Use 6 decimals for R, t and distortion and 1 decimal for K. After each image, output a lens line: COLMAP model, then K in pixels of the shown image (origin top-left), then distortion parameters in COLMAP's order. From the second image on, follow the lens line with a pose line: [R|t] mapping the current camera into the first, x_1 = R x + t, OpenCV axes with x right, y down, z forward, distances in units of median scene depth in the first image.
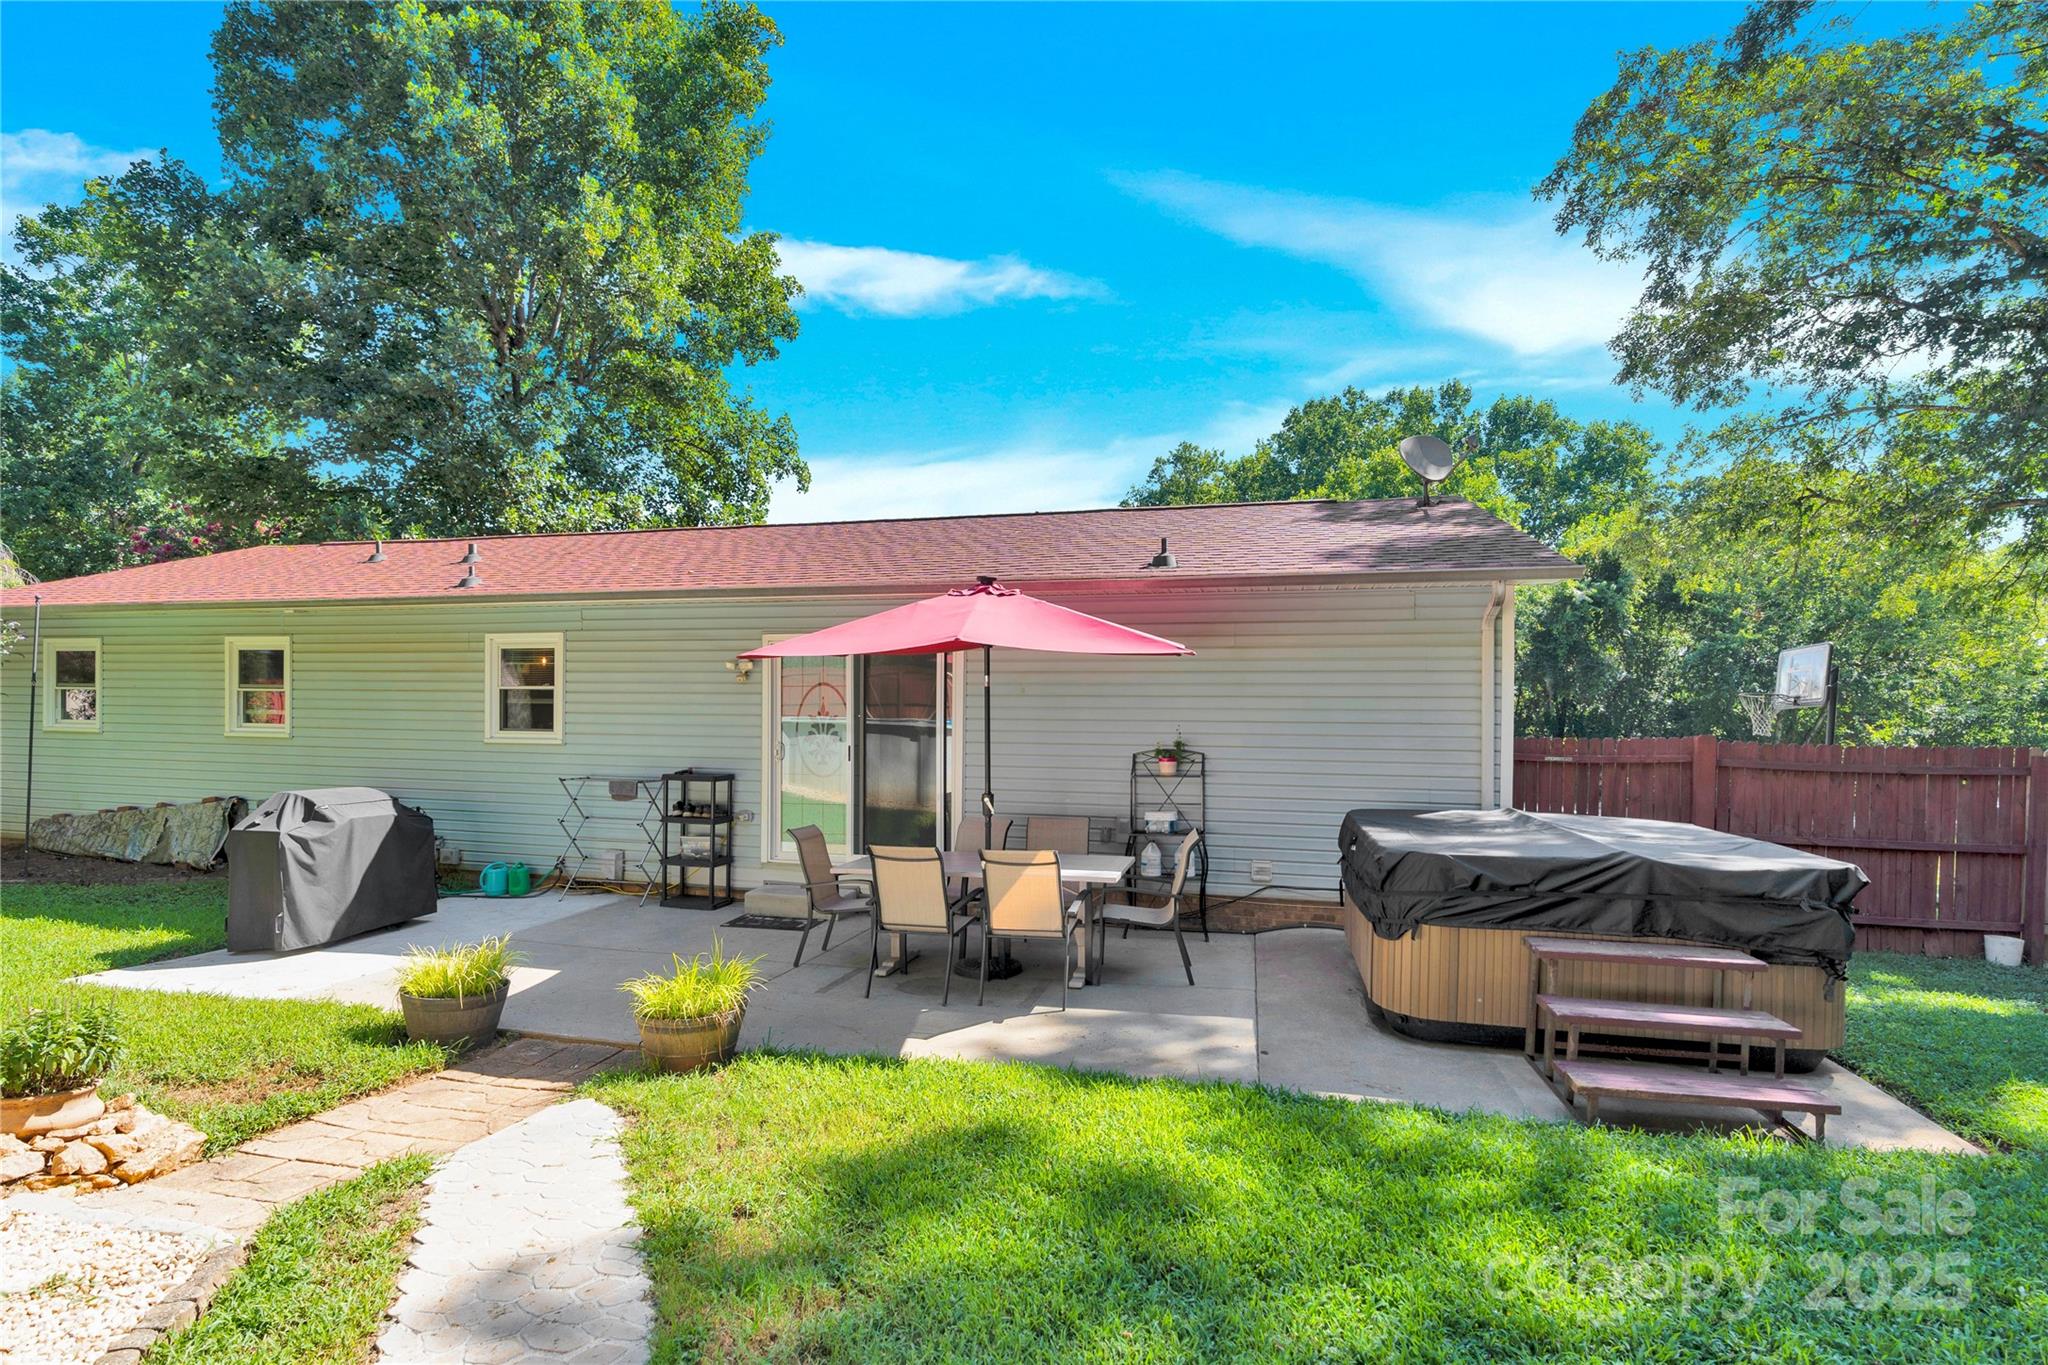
lens RADIAL K [[926.0, 0, 1019.6], [0, 926.0, 724.9], [0, 0, 1]] dist [-0.008073, 0.003126]
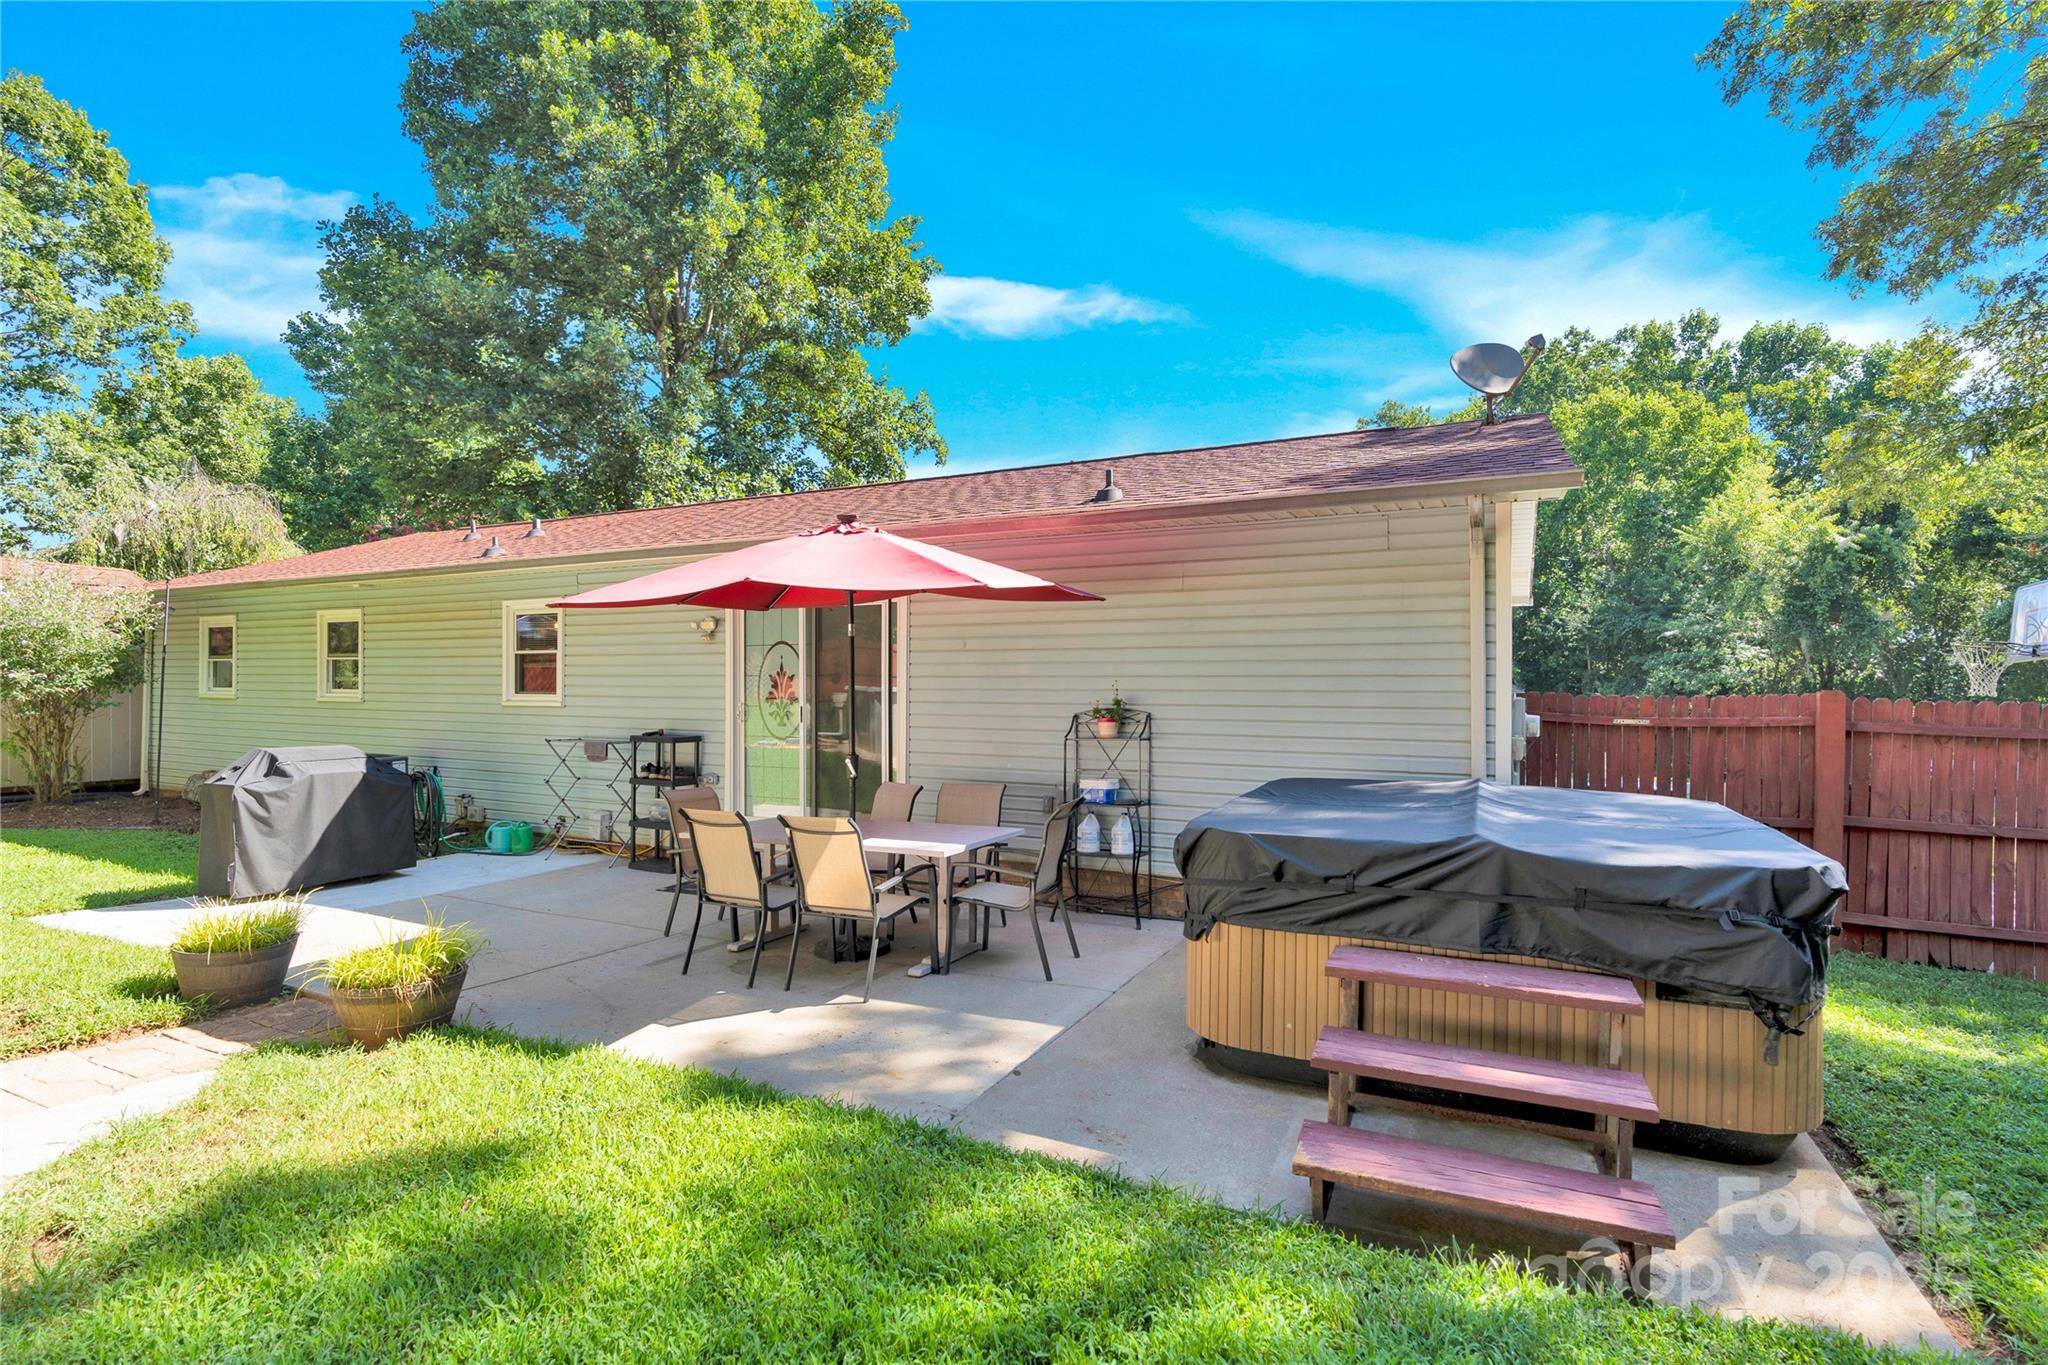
lens RADIAL K [[926.0, 0, 1020.5], [0, 926.0, 687.4], [0, 0, 1]] dist [-0.008073, 0.003126]
pose [[0.980569, -0.005583, -0.196095, 0.220322], [0.003418, 0.999929, -0.011379, 0.014083], [0.196145, 0.010488, 0.980519, 0.106301]]
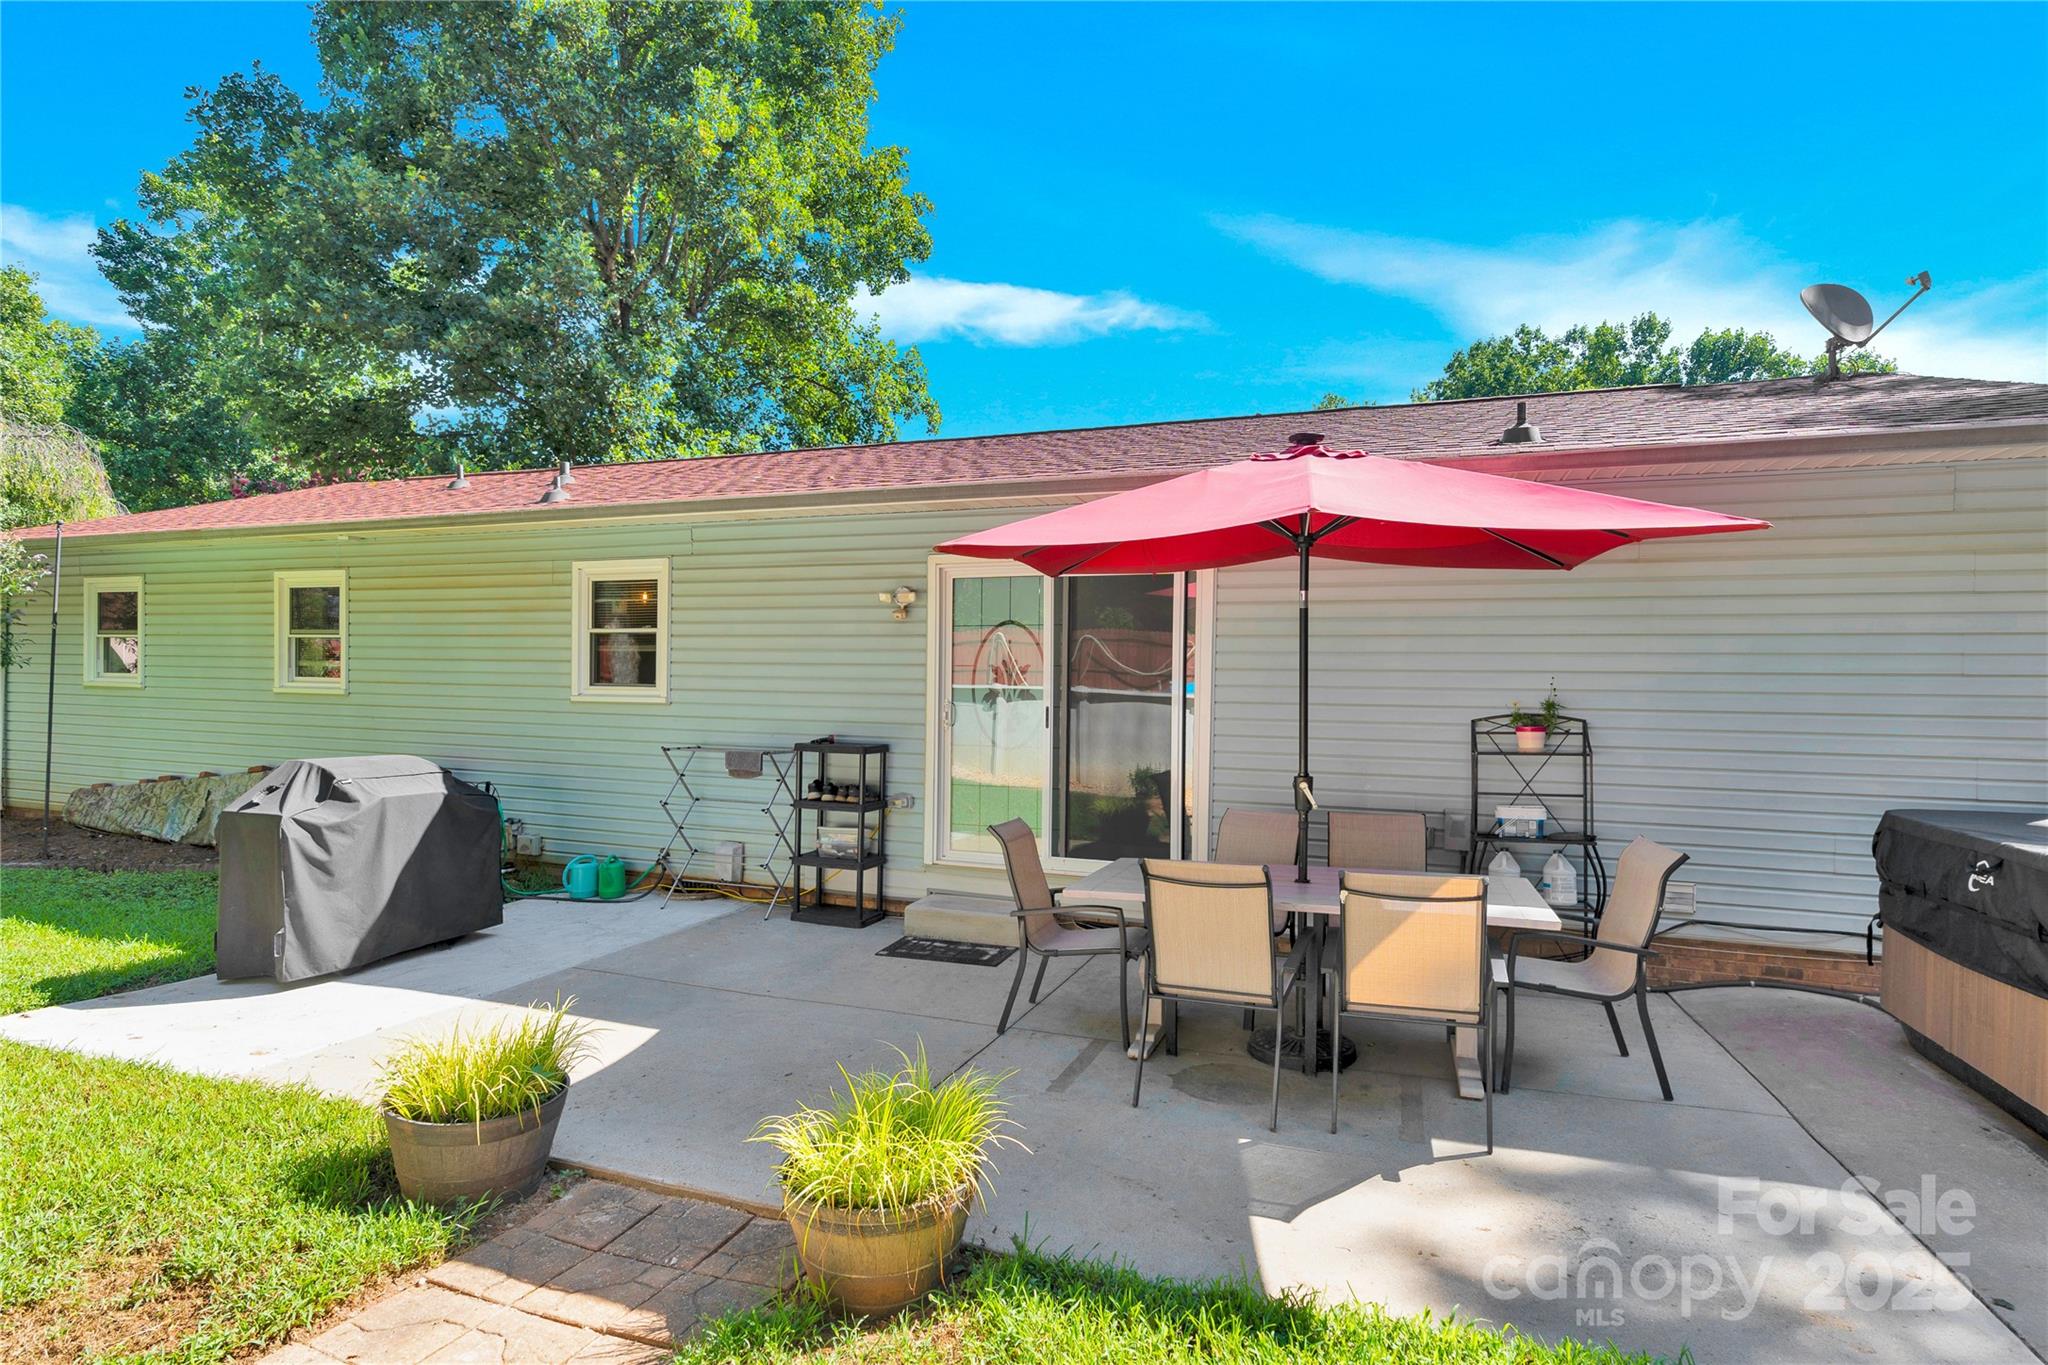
lens RADIAL K [[997.8, 0, 1061.7], [0, 997.8, 708.0], [0, 0, 1]] dist [-0.007418, 0.004131]
pose [[0.996053, 0.008300, -0.088376, -0.101193], [-0.007615, 0.999938, 0.008079, 0.016755], [0.088437, -0.007374, 0.996054, 0.218522]]
